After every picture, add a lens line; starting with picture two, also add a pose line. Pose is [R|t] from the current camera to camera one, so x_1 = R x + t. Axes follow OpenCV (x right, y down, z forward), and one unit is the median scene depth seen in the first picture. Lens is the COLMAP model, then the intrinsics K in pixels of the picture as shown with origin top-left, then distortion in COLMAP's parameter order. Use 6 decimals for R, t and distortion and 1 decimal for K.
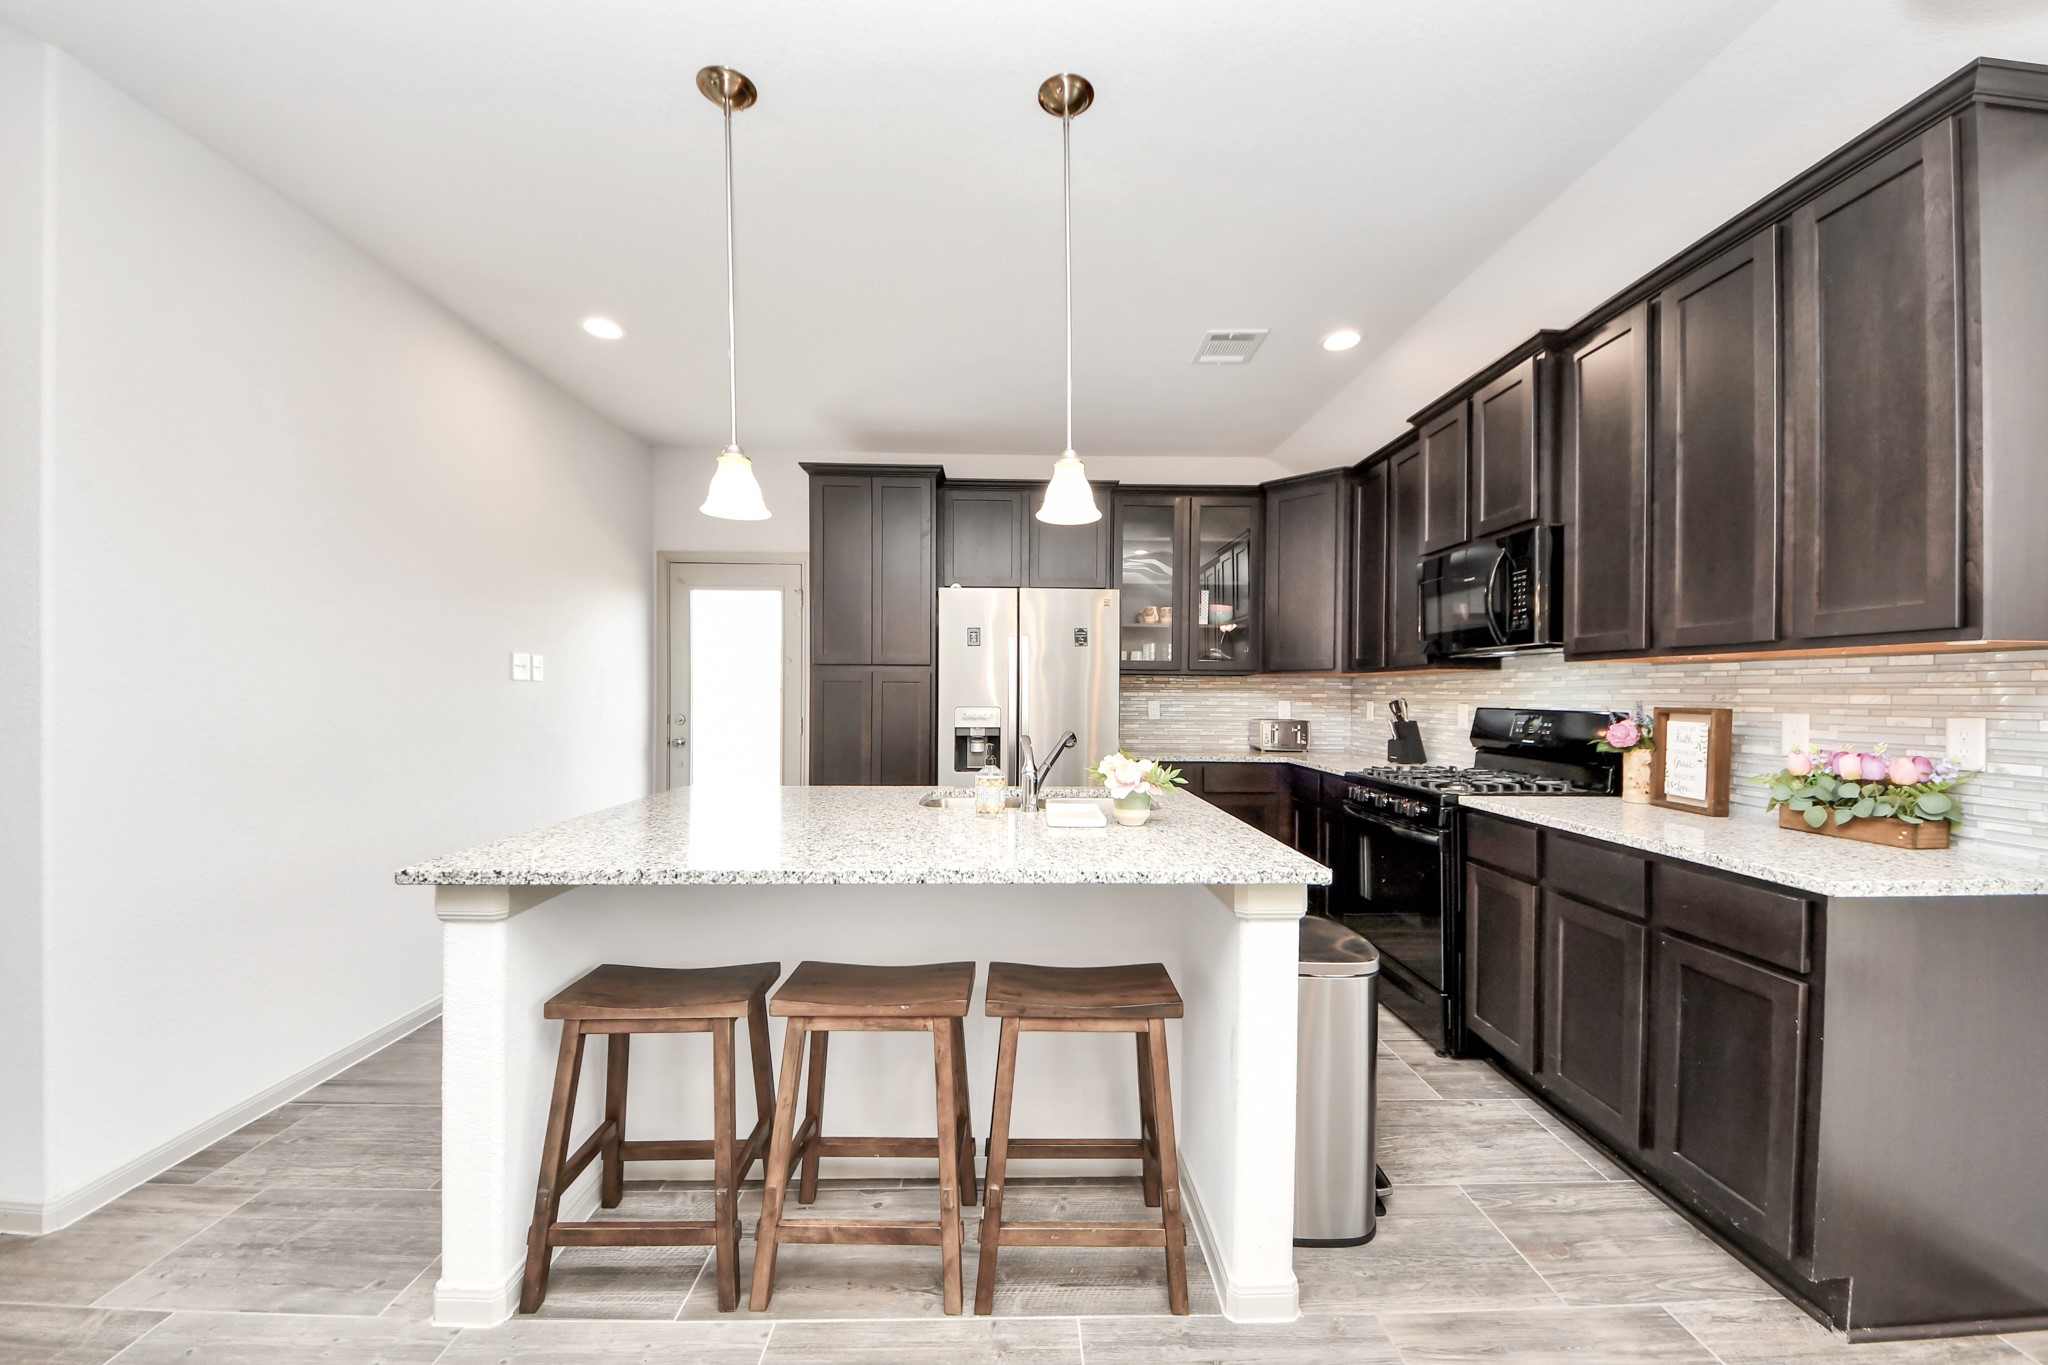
lens RADIAL K [[755.5, 0, 1013.6], [0, 755.5, 688.5], [0, 0, 1]] dist [-0.003426, -0.004350]
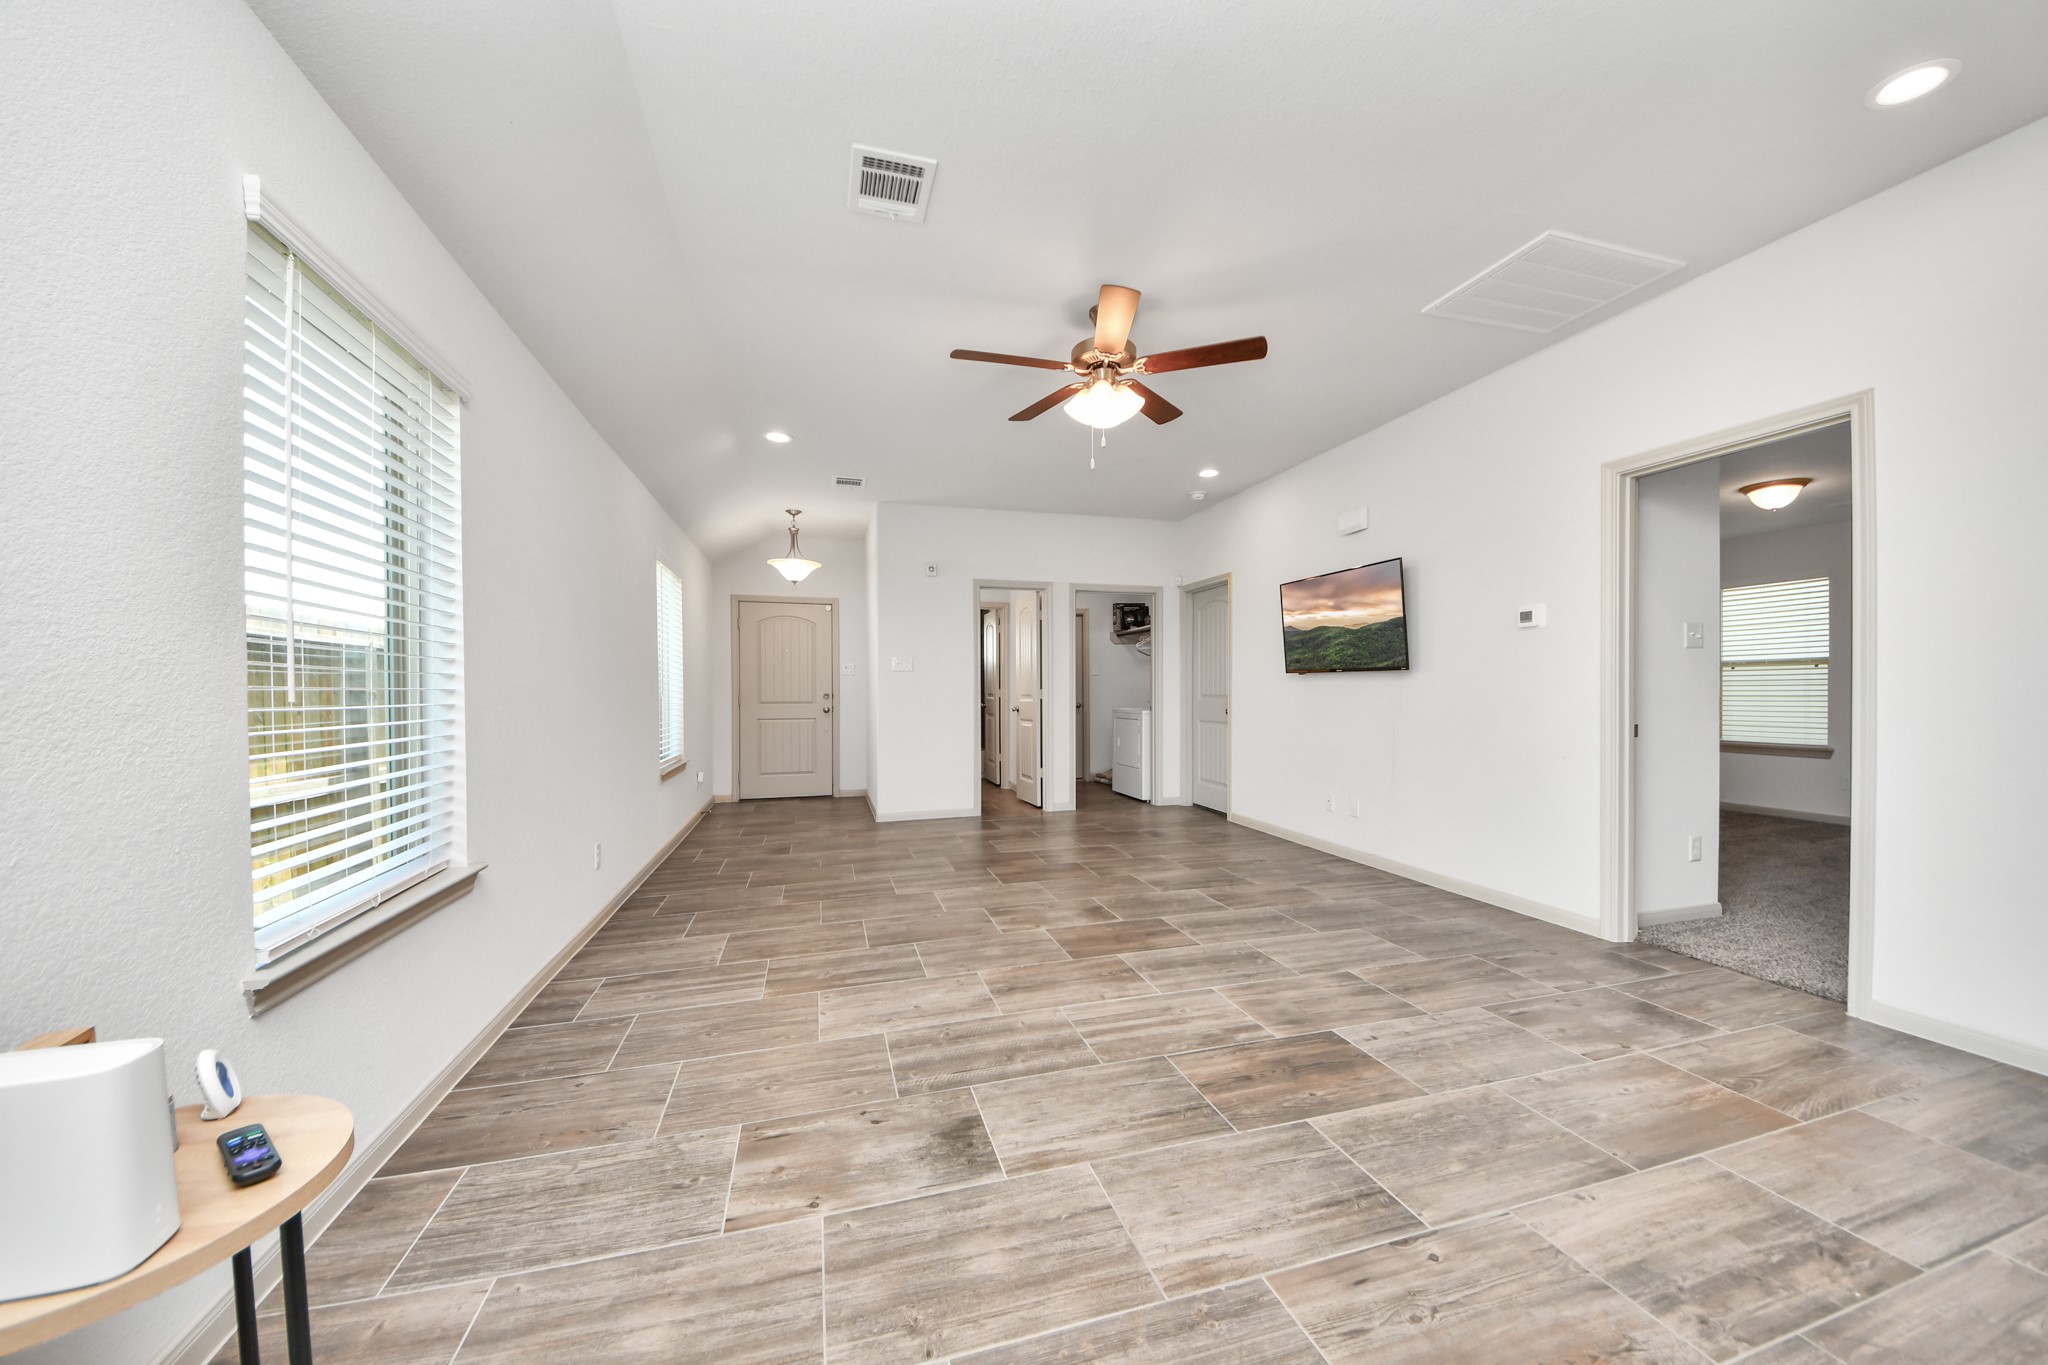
lens RADIAL K [[755.5, 0, 1013.1], [0, 755.5, 693.4], [0, 0, 1]] dist [-0.003426, -0.004350]
pose [[-0.963652, -0.000889, -0.267161, 0.585287], [0.000605, 0.999985, -0.005512, 0.048471], [0.267161, -0.005473, -0.963636, 0.786059]]
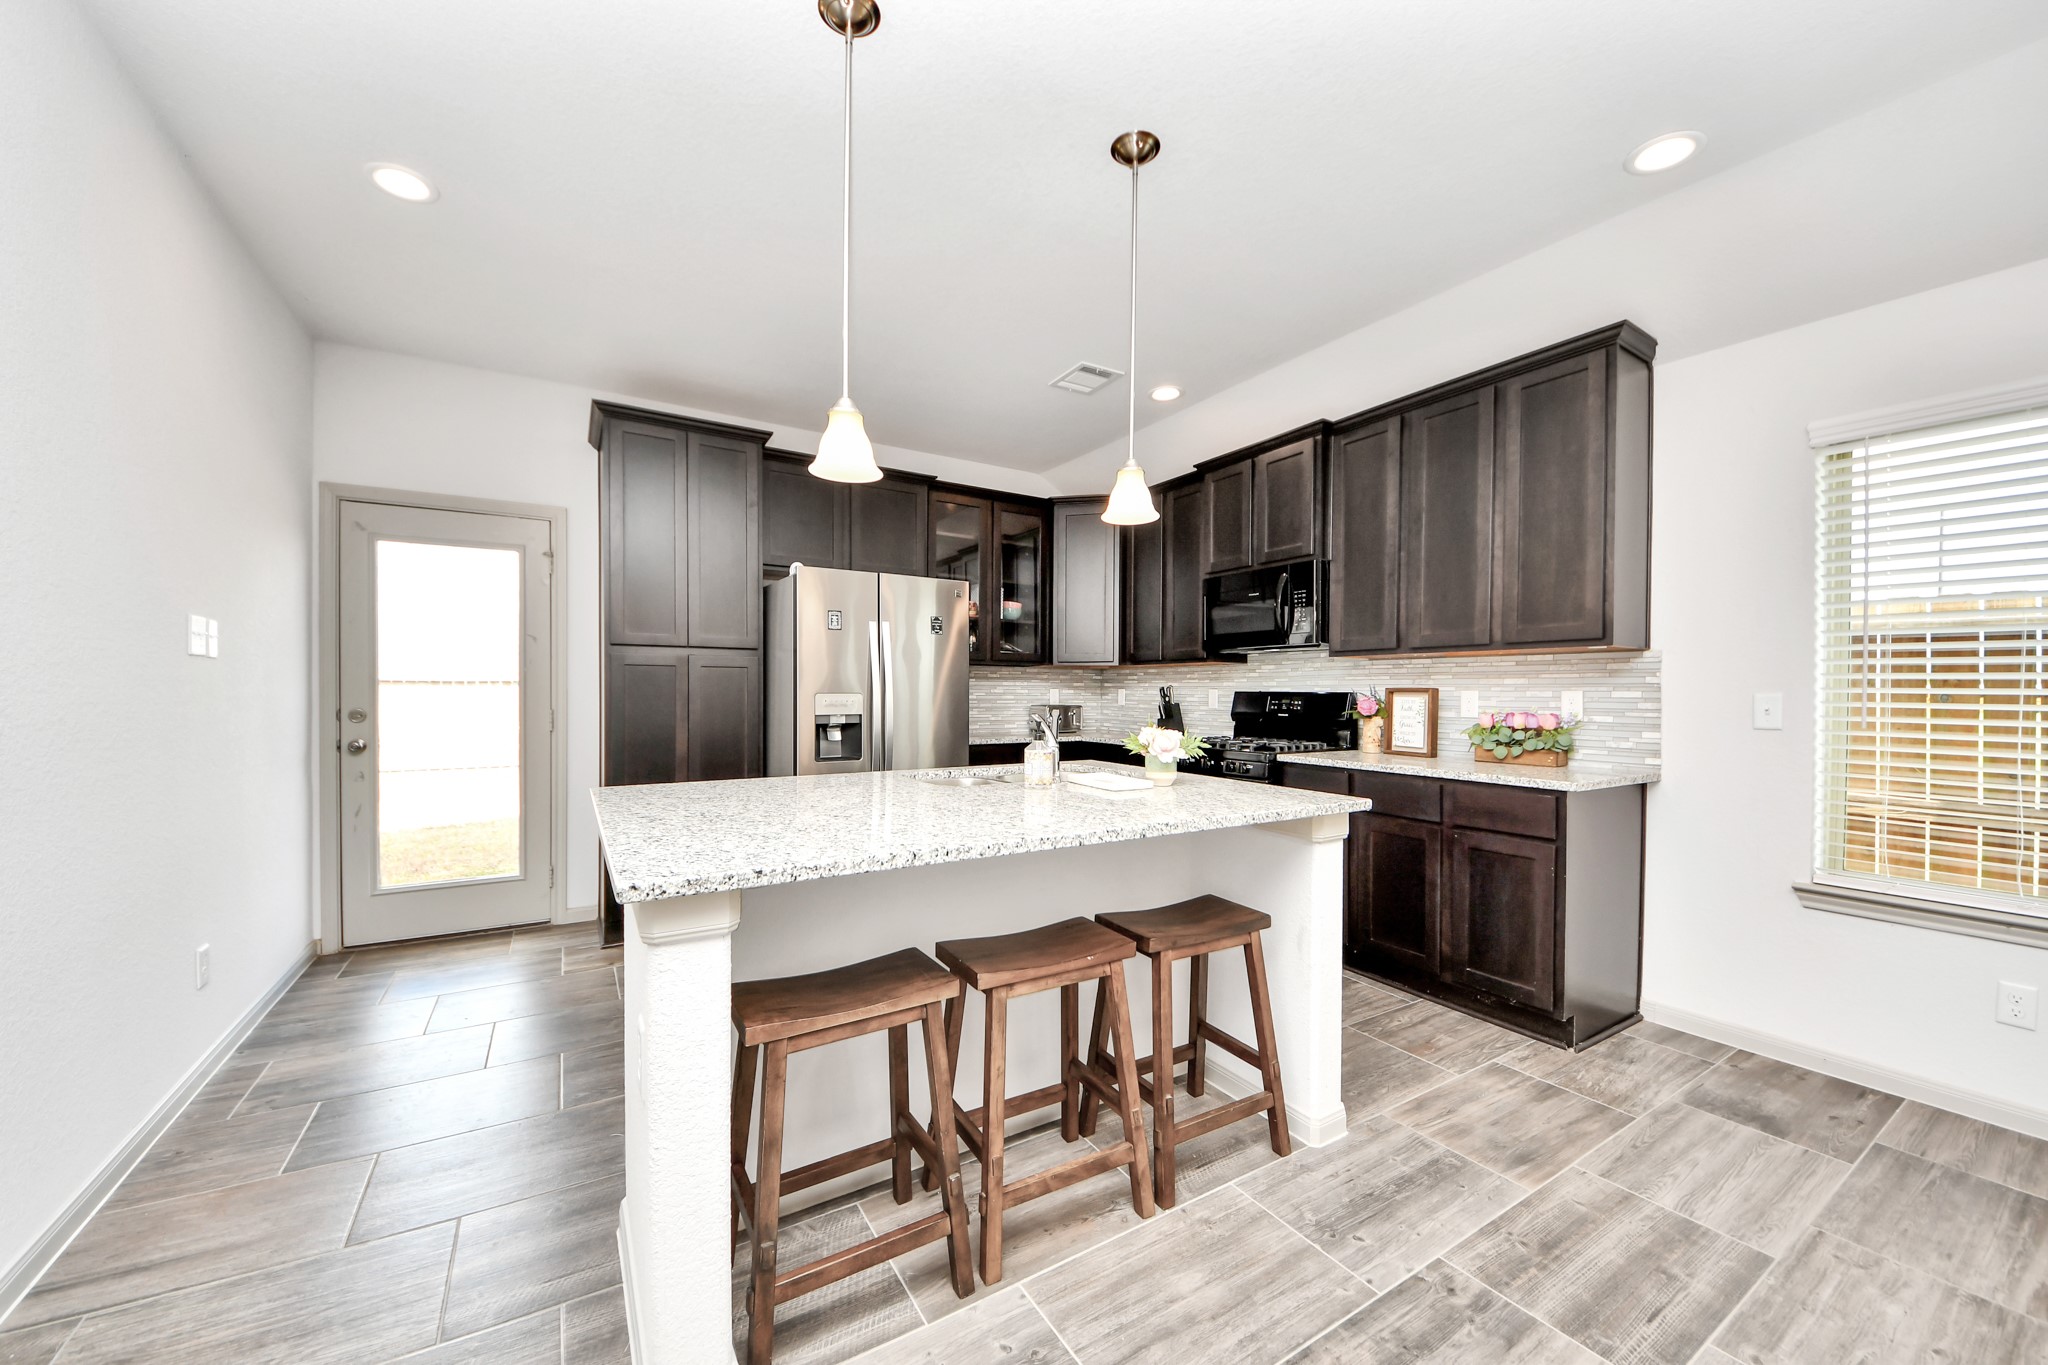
lens RADIAL K [[755.5, 0, 1021.5], [0, 755.5, 690.3], [0, 0, 1]] dist [-0.003426, -0.004350]
pose [[0.866439, -0.001026, 0.499282, -0.582248], [-0.002706, 0.999974, 0.006750, 0.023991], [-0.499276, -0.007199, 0.866413, 0.086245]]
